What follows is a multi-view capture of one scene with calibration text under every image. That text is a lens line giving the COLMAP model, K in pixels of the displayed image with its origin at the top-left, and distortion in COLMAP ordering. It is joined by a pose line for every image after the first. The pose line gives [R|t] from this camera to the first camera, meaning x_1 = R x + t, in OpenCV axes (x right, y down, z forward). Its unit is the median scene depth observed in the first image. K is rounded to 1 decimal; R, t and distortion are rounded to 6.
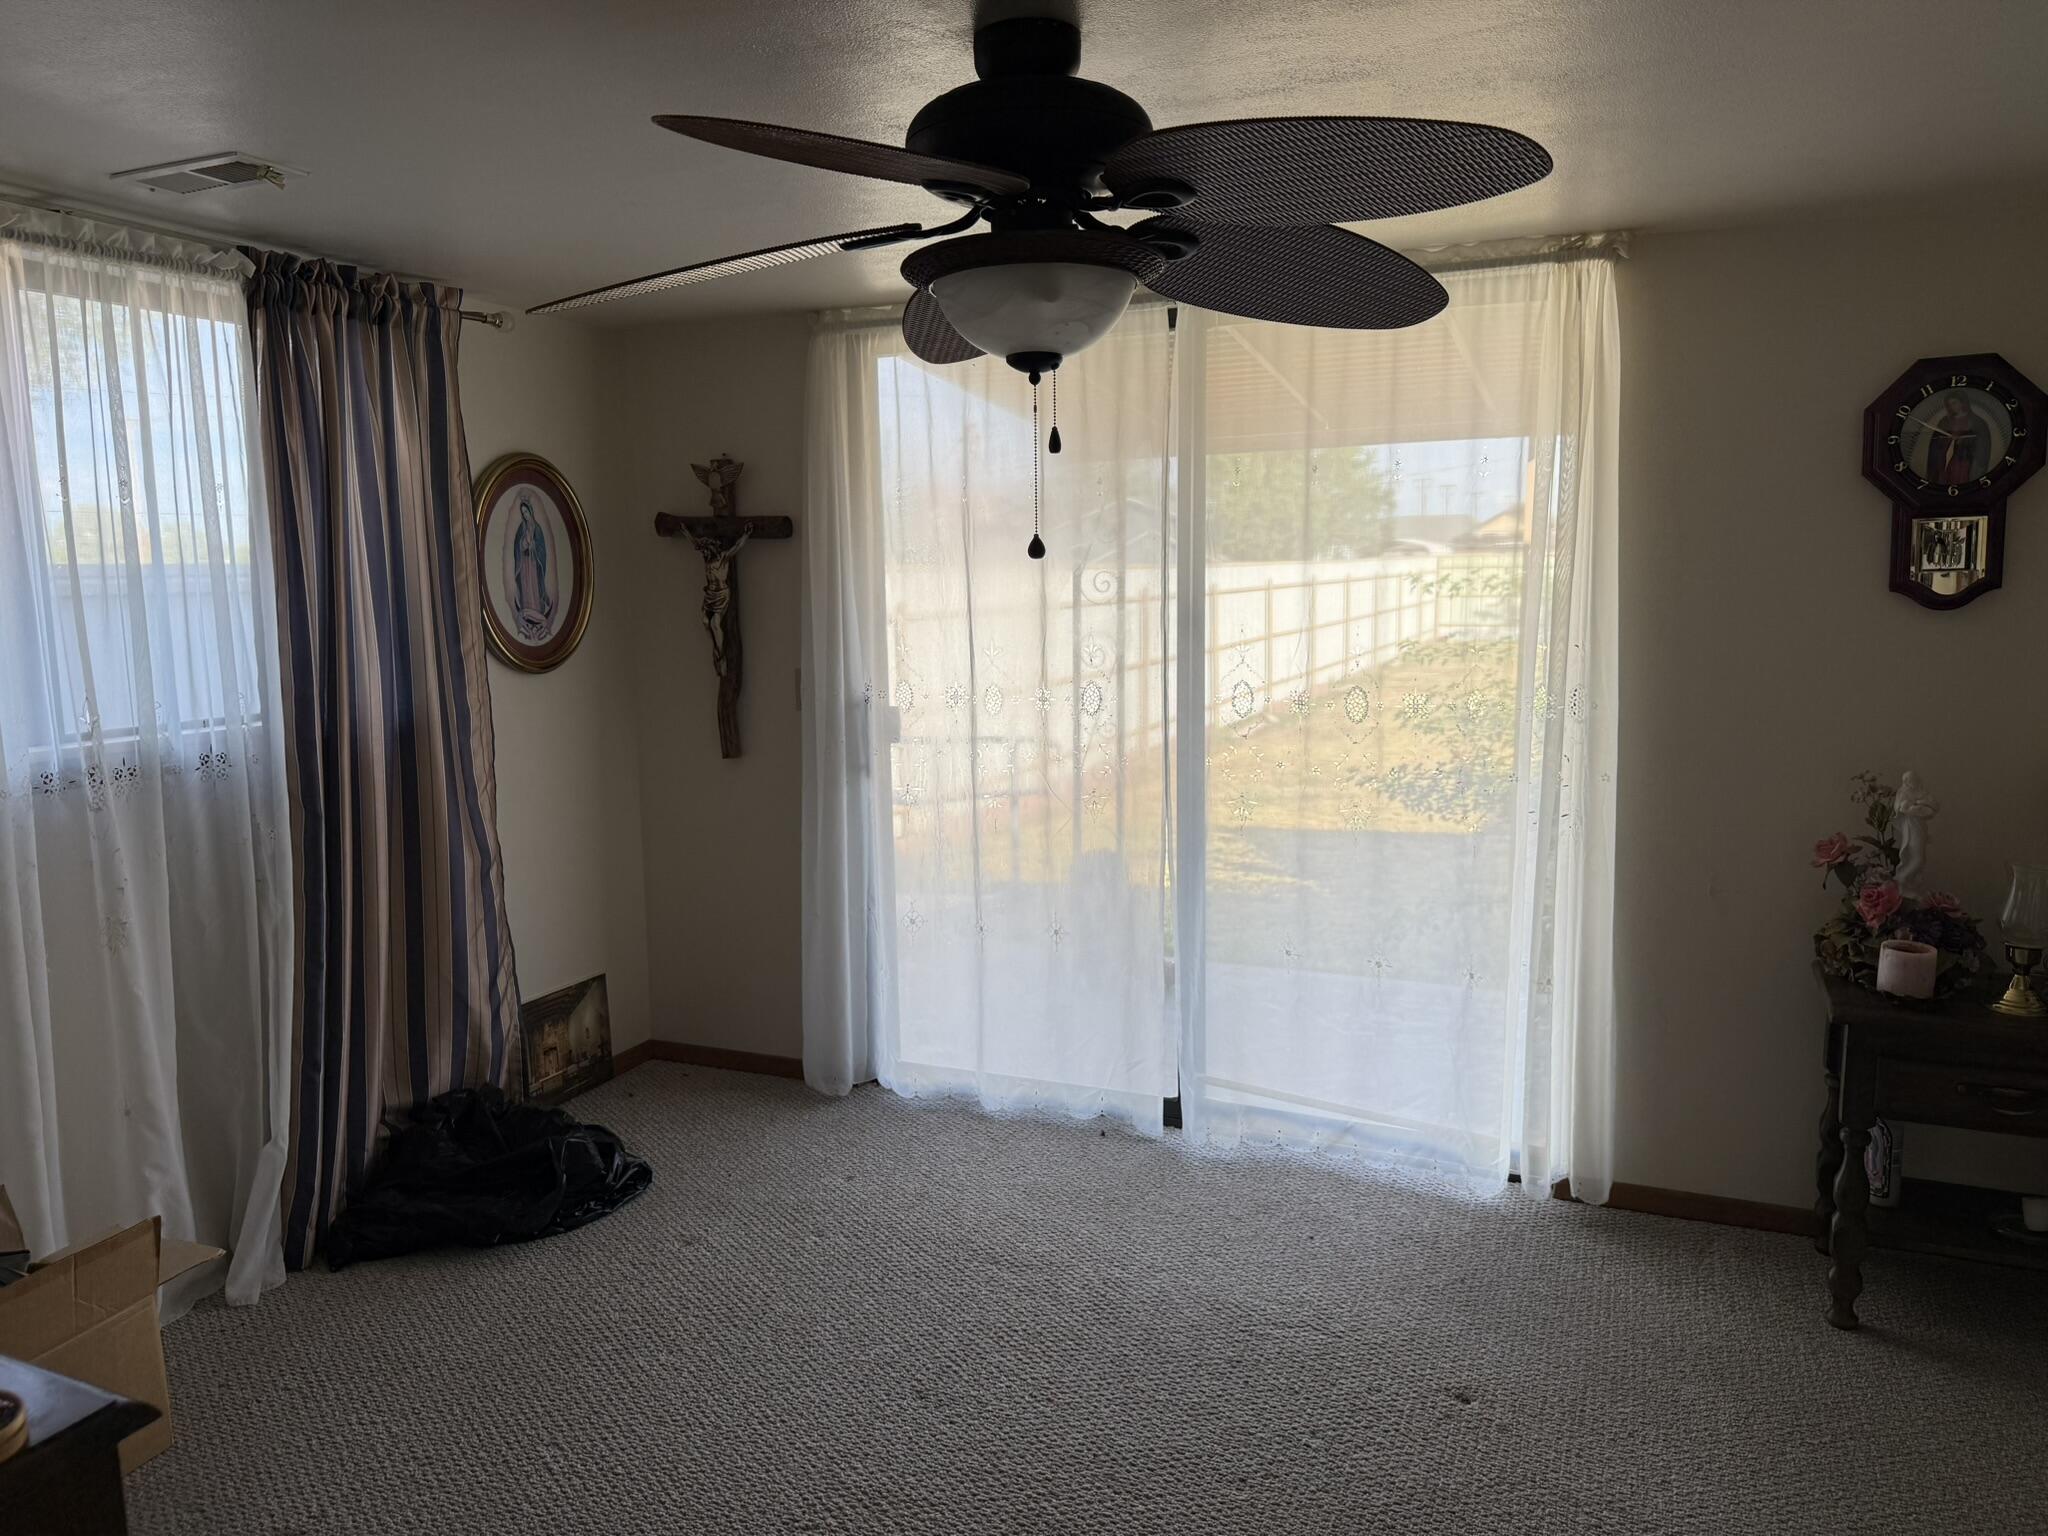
lens RADIAL K [[1429.4, 0, 1024.0], [0, 1429.4, 768.0], [0, 0, 1]] dist [0.003407, 0.000515]
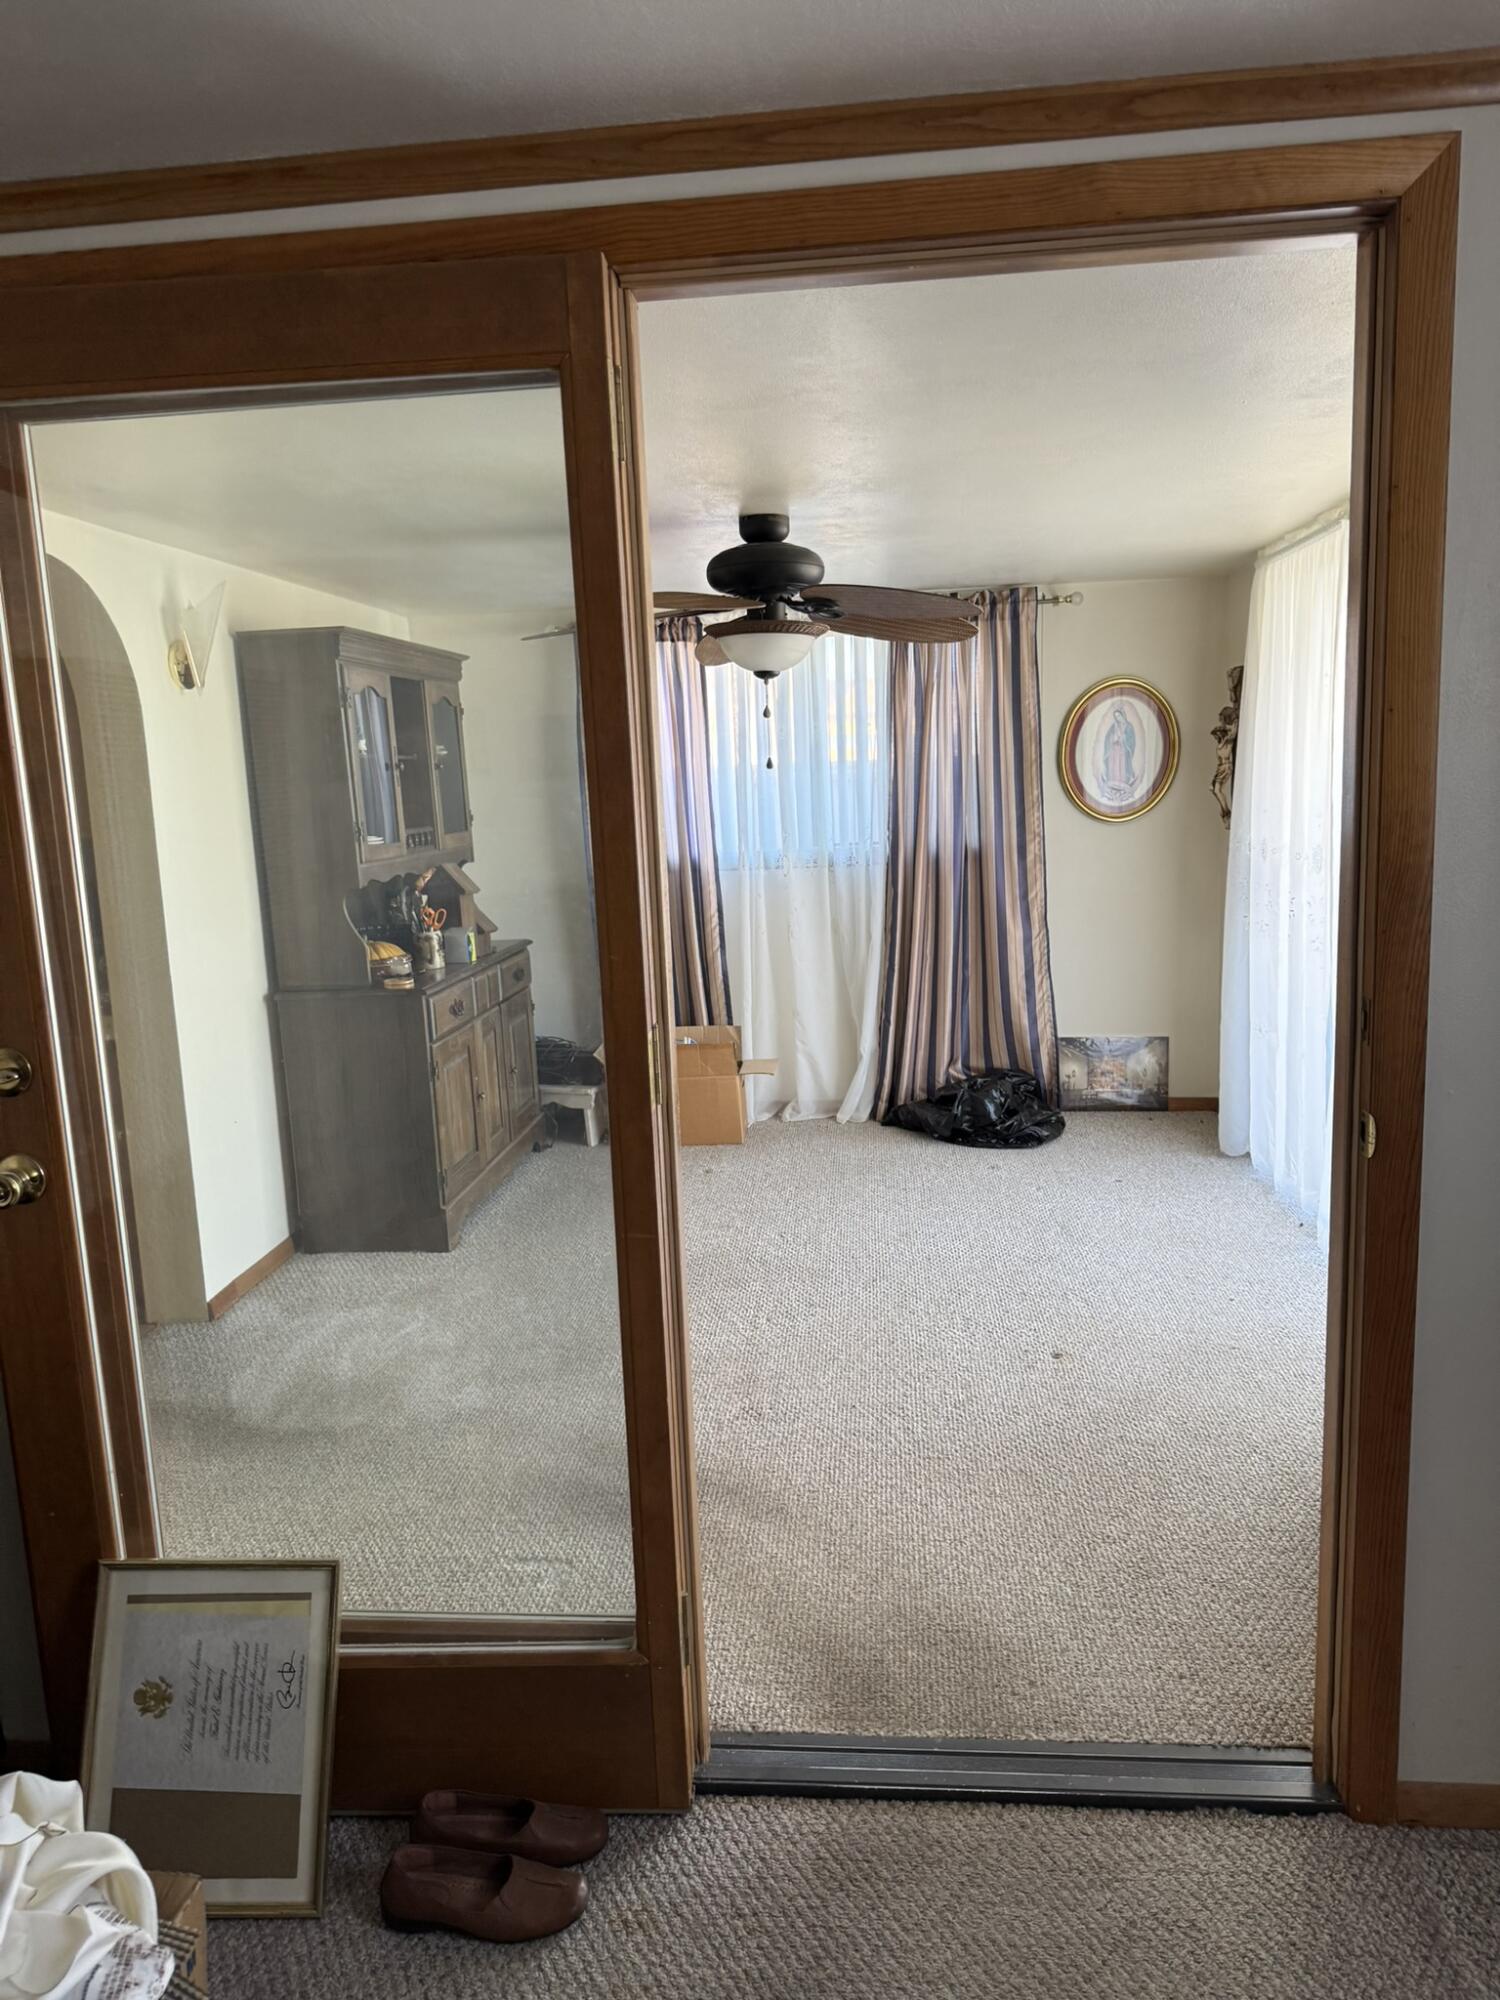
lens RADIAL K [[1395.9, 0, 750.0], [0, 1395.9, 1000.0], [0, 0, 1]] dist [0.003407, 0.000515]
pose [[0.318434, 0.150928, -0.935853, 0.958770], [-0.092214, 0.987494, 0.127879, -0.035578], [0.943449, 0.045578, 0.328369, 0.161486]]
